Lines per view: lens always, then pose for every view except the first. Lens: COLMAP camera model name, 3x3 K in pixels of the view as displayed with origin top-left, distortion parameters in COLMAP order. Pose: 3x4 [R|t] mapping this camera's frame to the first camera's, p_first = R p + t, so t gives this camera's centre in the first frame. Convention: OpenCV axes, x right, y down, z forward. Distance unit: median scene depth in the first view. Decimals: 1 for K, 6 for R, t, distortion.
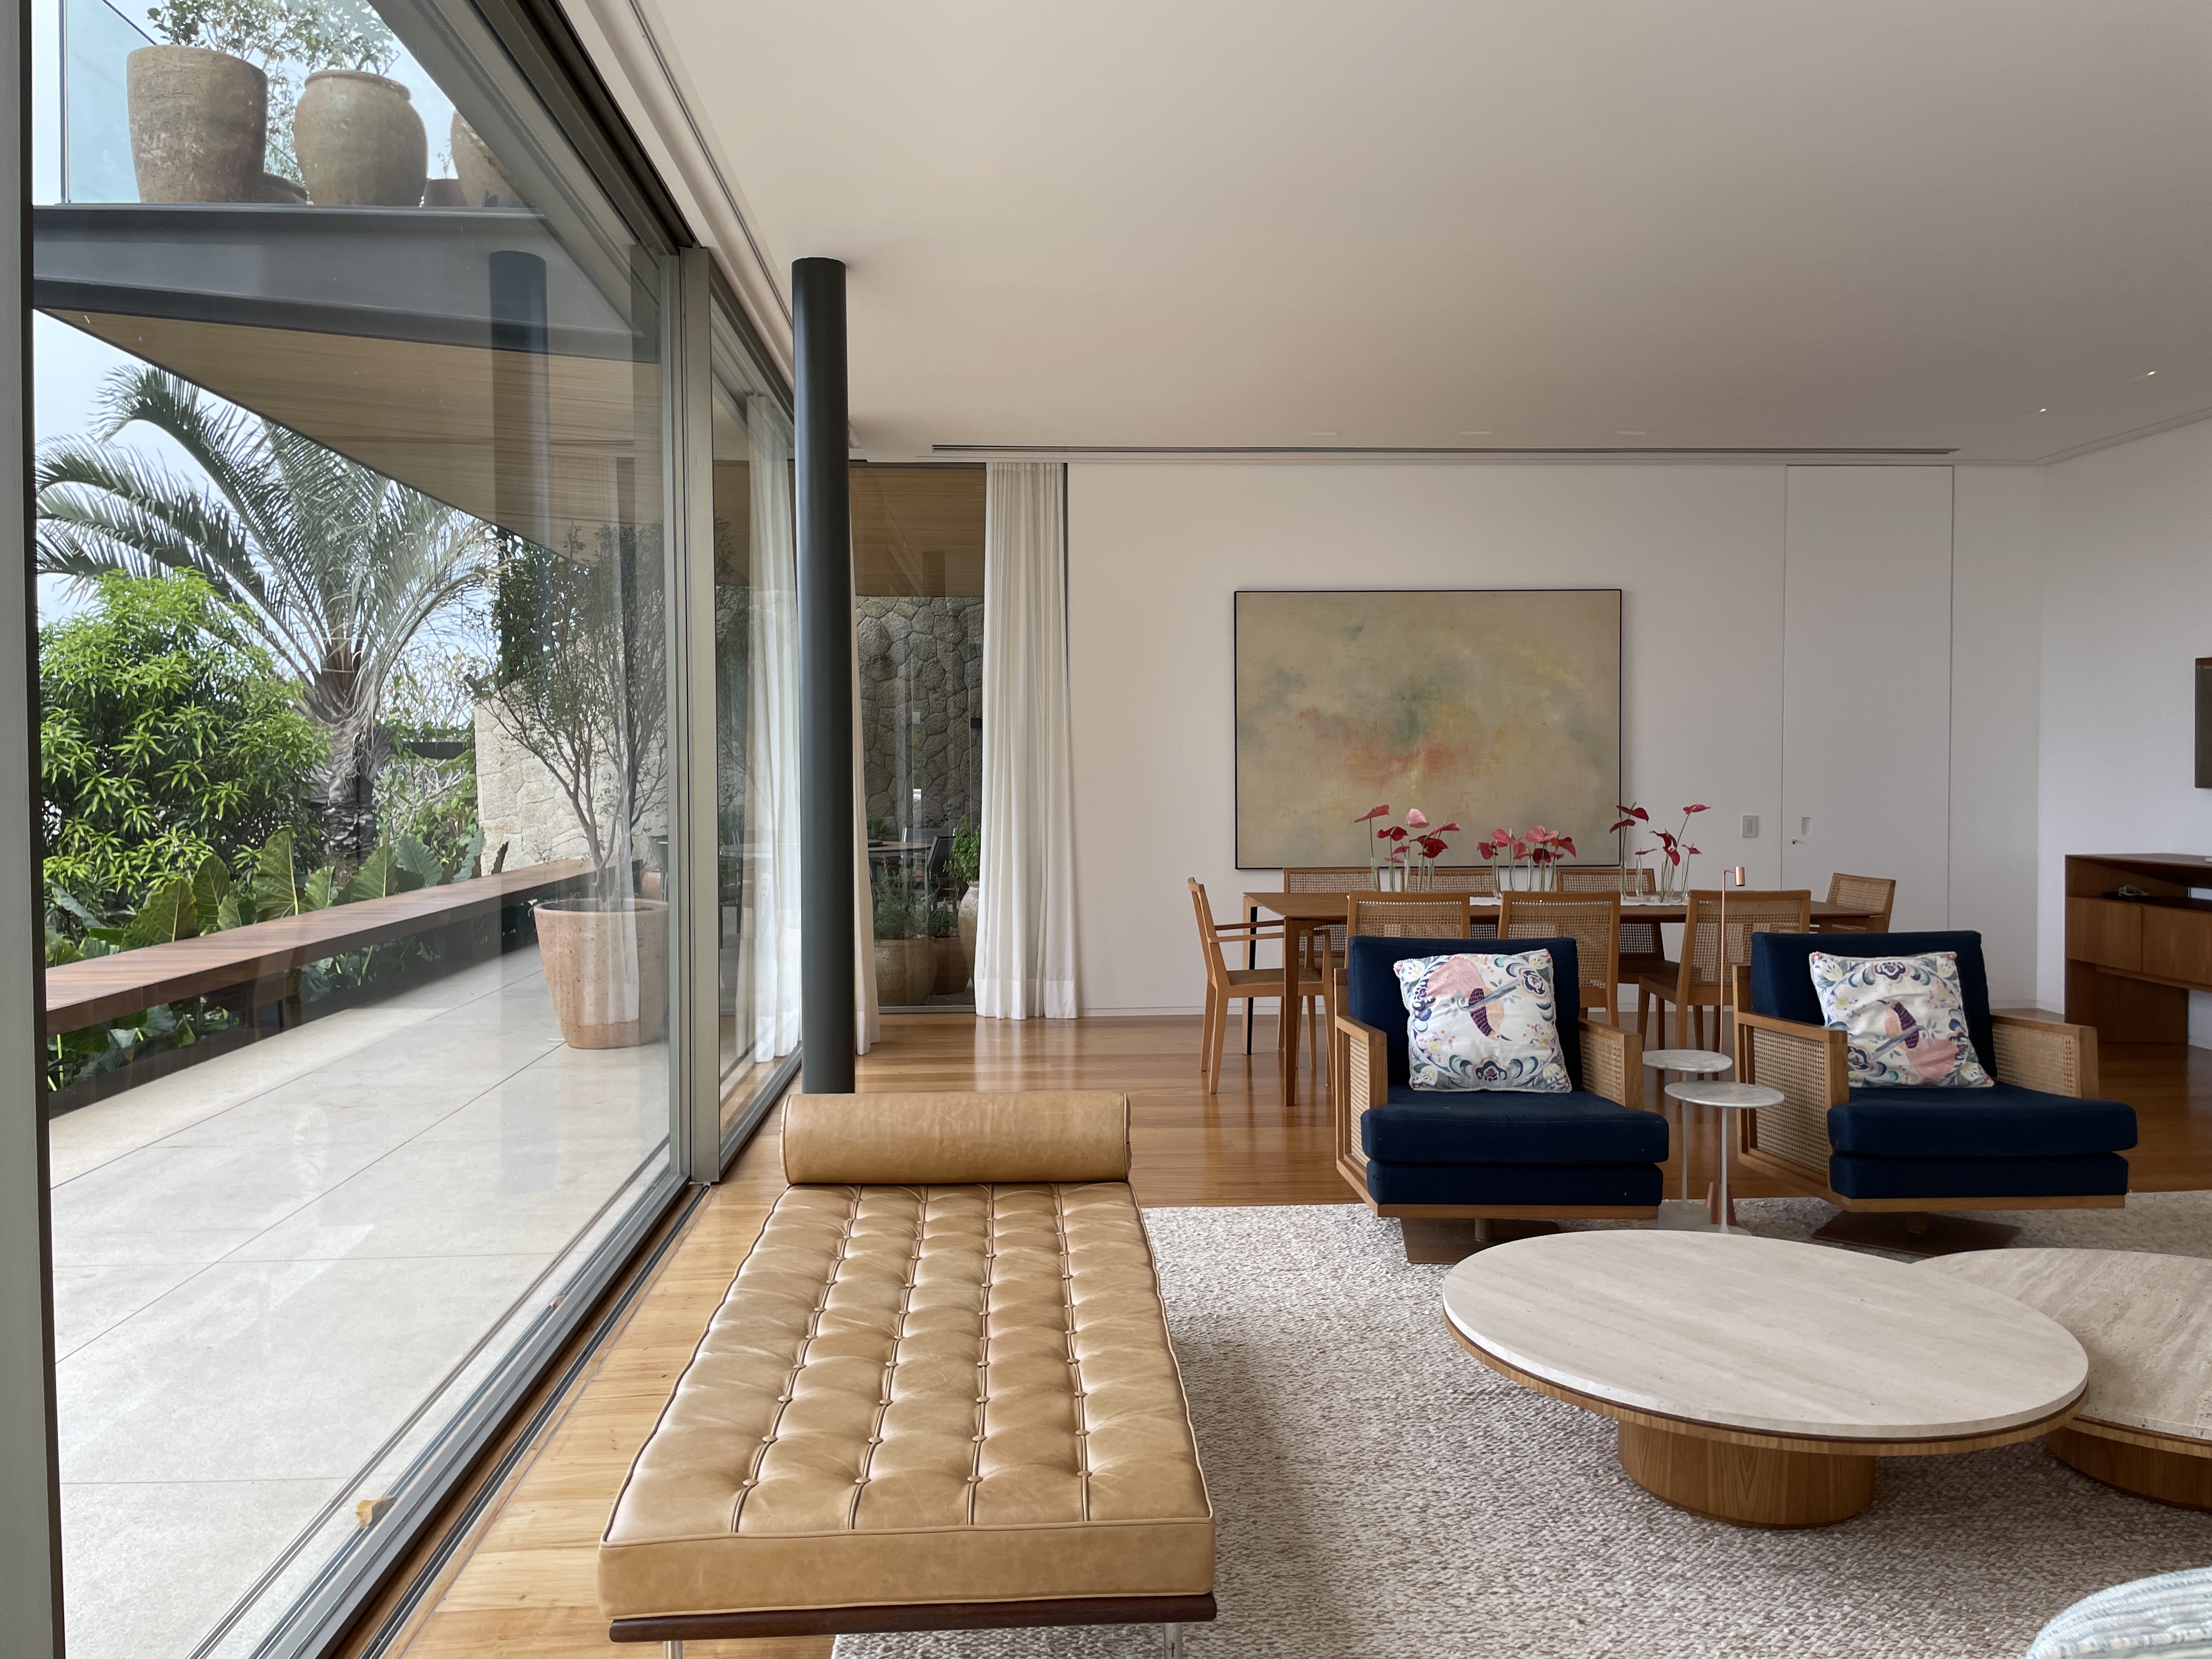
lens RADIAL K [[1695.6, 0, 1088.6], [0, 1695.6, 829.2], [0, 0, 1]] dist [0.049786, -0.042850]
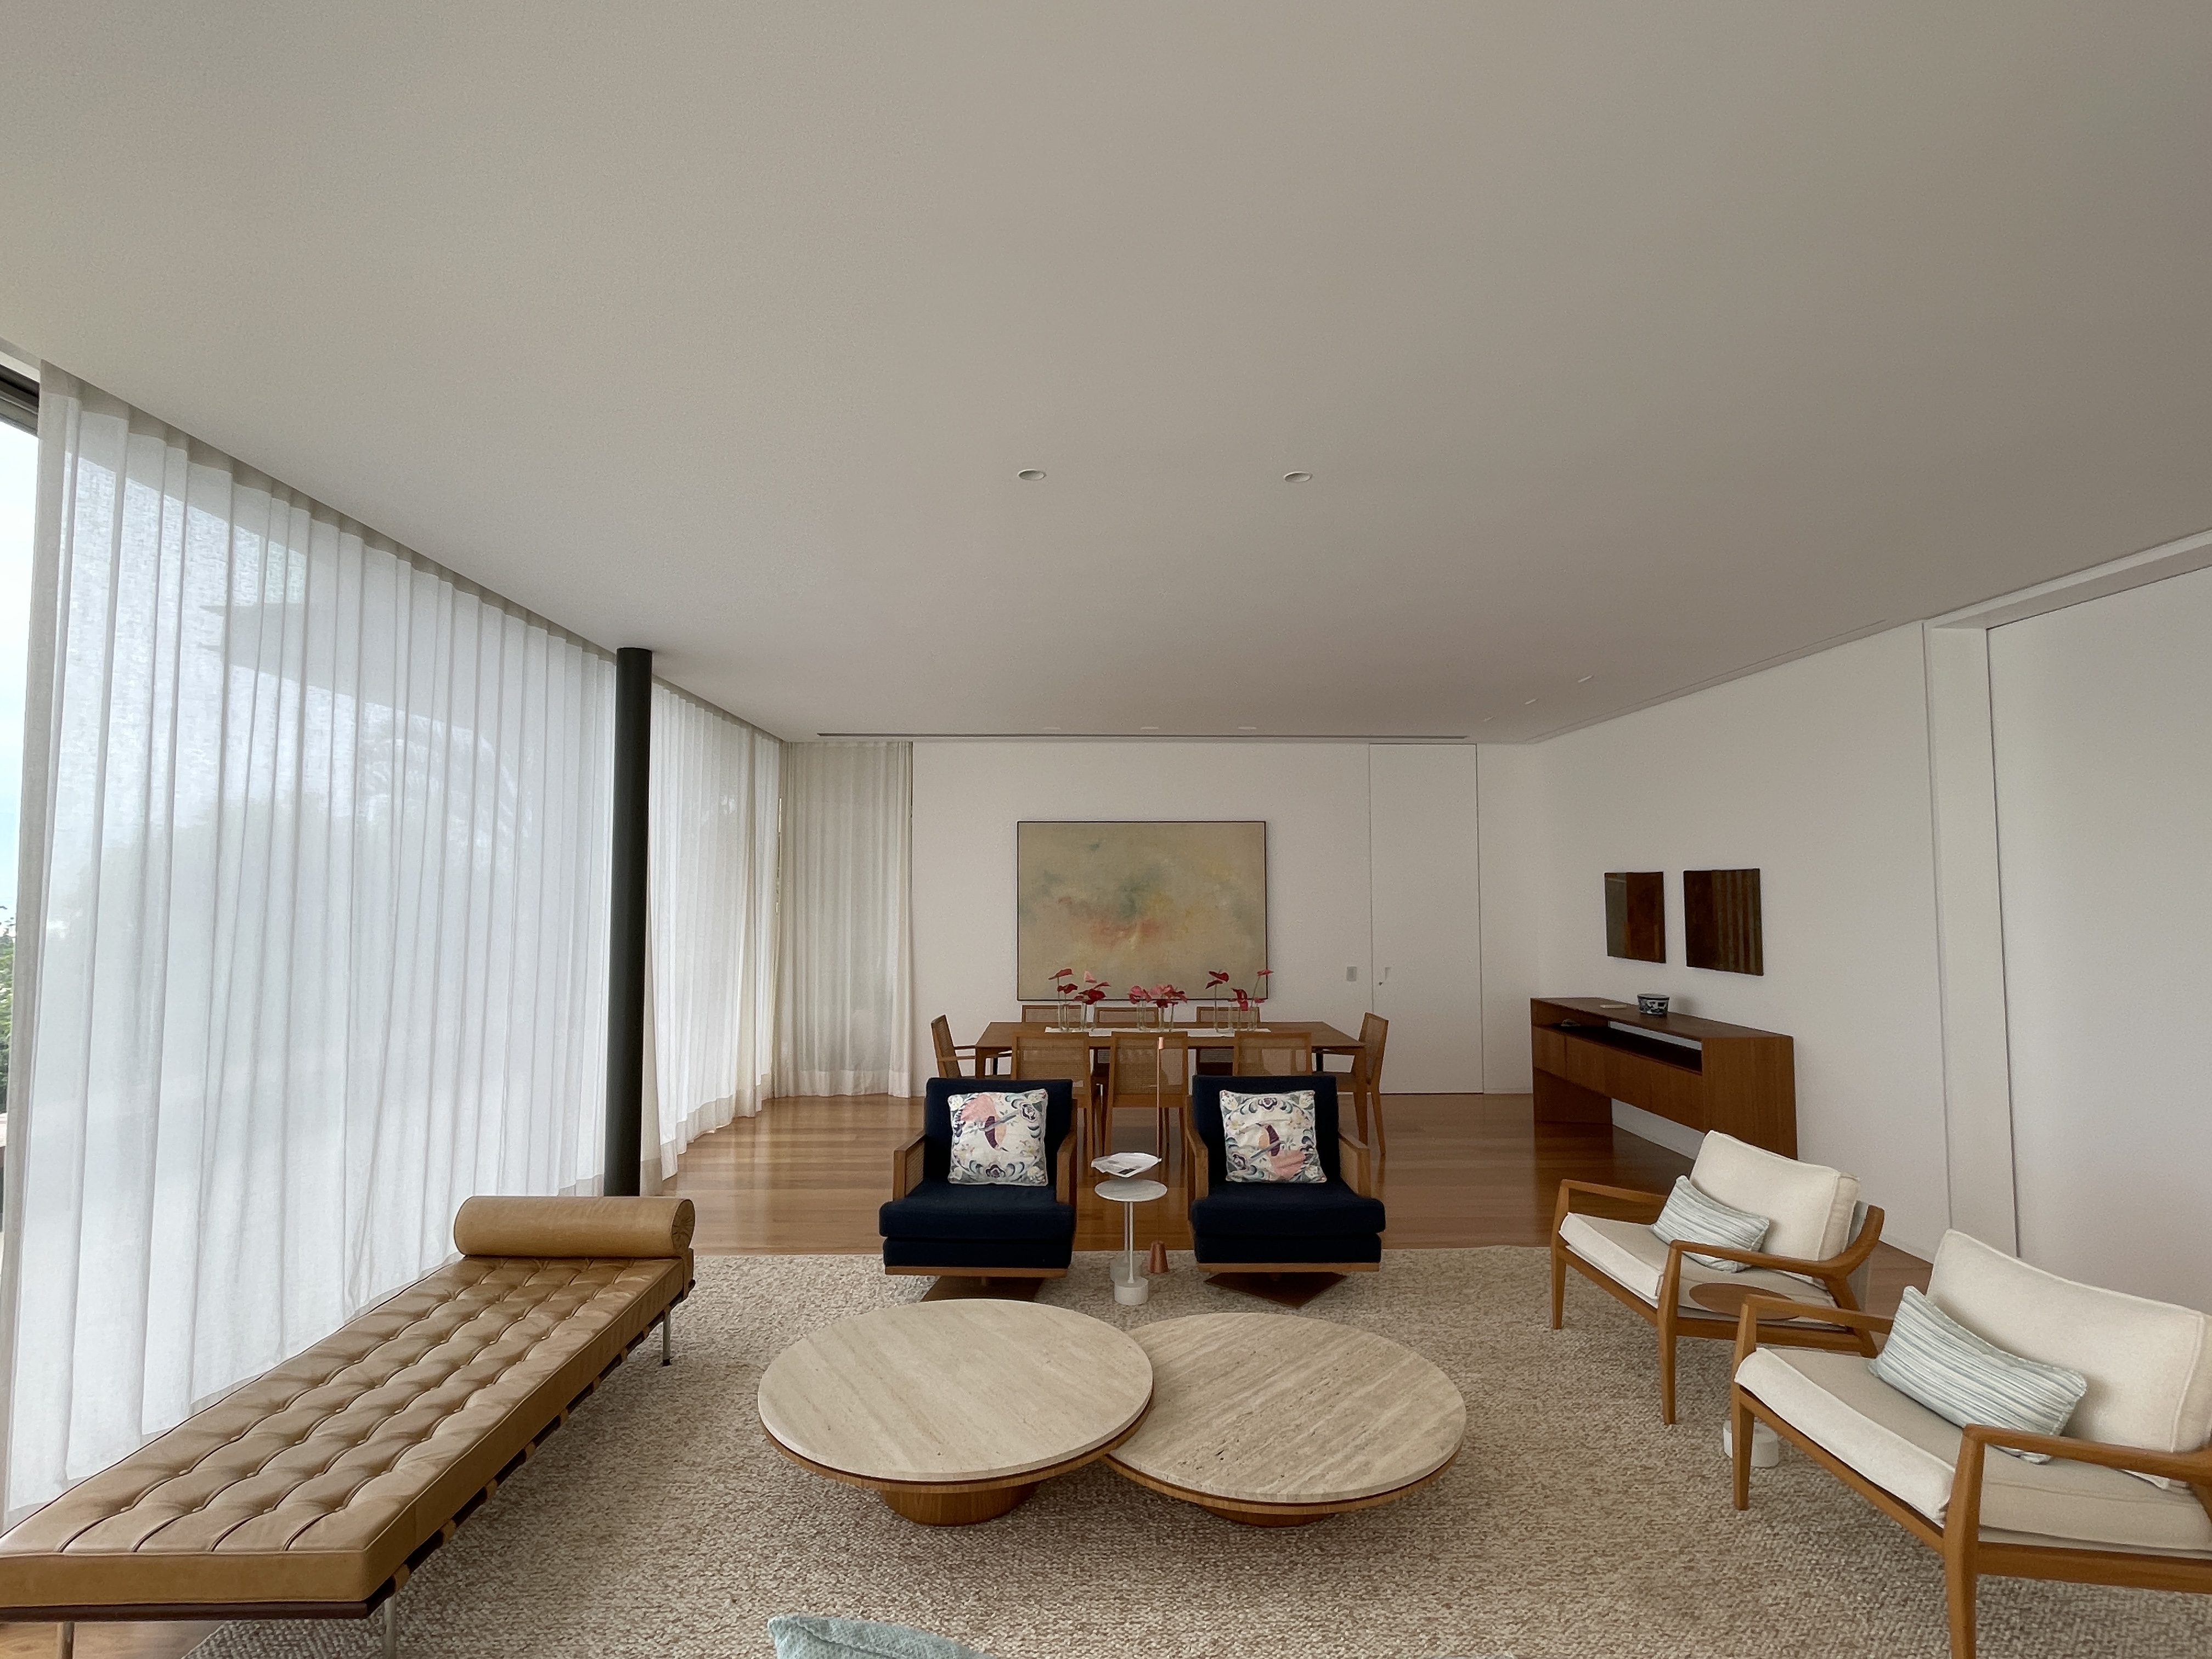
lens RADIAL K [[1089.1, 0, 1101.8], [0, 1089.1, 829.3], [0, 0, 1]] dist [-0.012859, 0.000618]
pose [[0.999470, 0.000112, -0.032553, 0.269083], [-0.003079, 0.995838, -0.091094, -0.057070], [0.032407, 0.091146, 0.995310, -0.005913]]
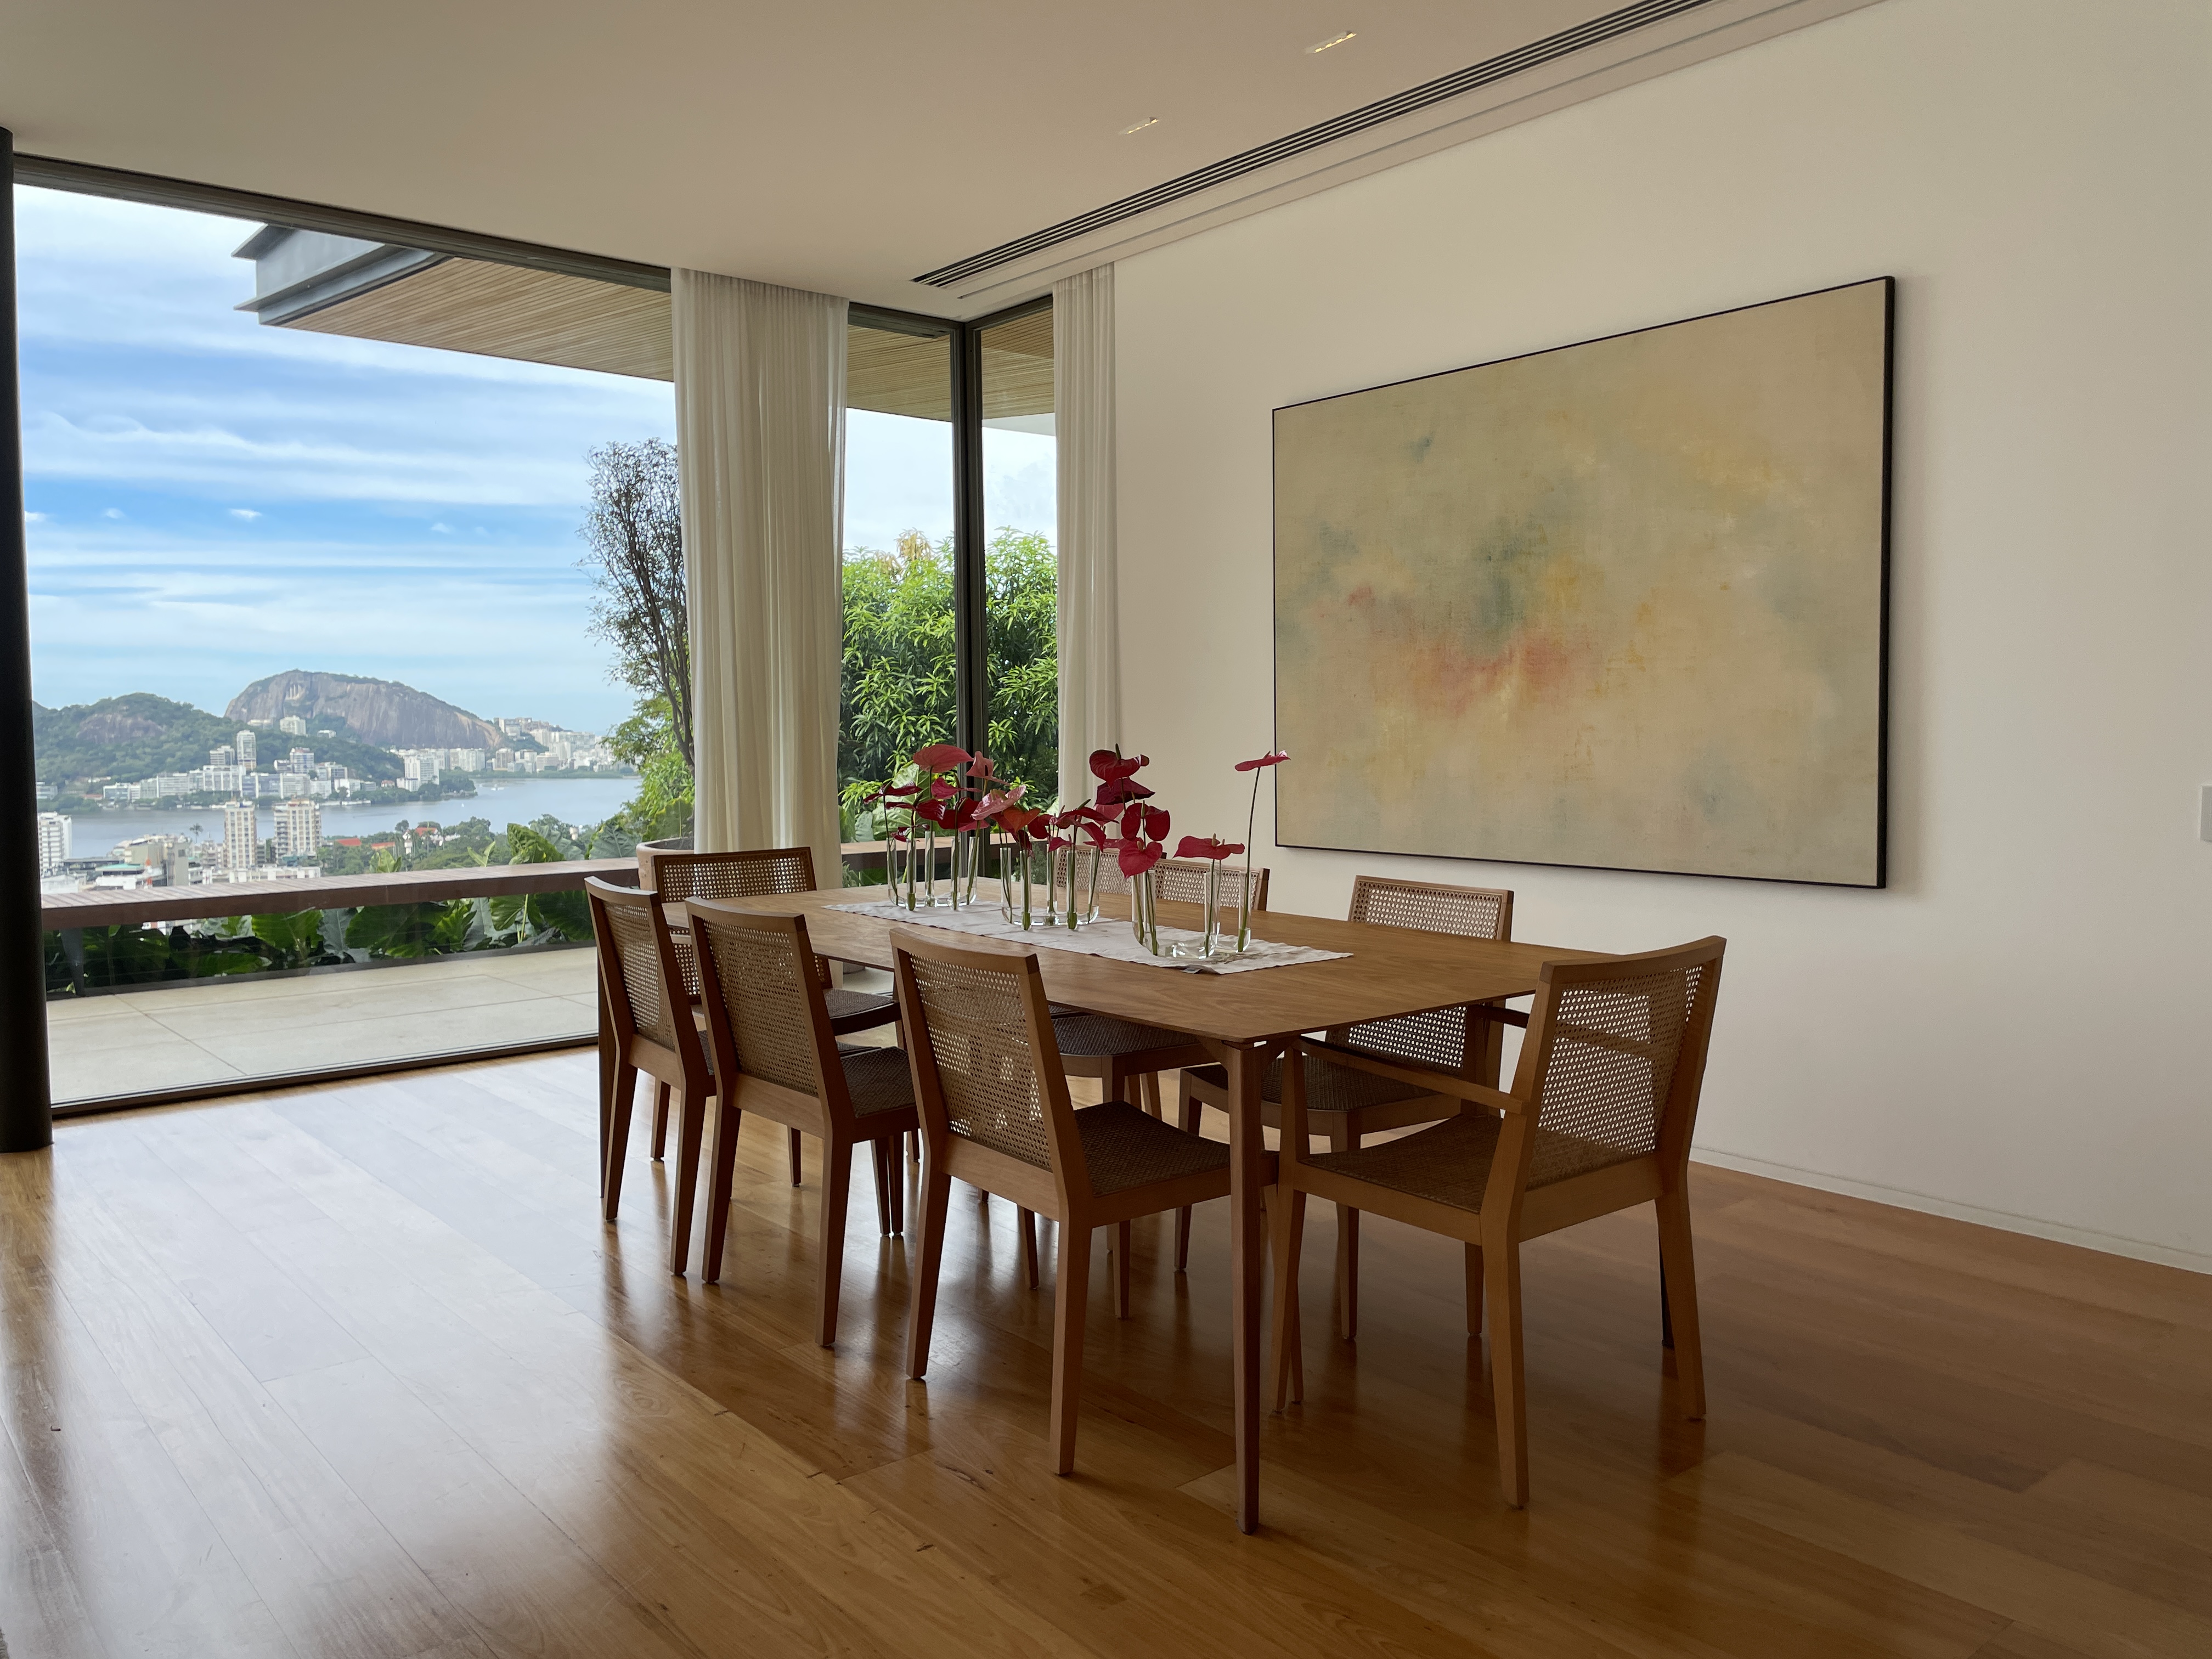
lens RADIAL K [[1695.6, 0, 1151.4], [0, 1695.6, 803.3], [0, 0, 1]] dist [0.049786, -0.042850]
pose [[0.608714, 0.033321, -0.792689, 0.773734], [-0.017091, 0.999437, 0.028888, -0.014876], [0.793205, -0.004036, 0.608941, 0.785845]]
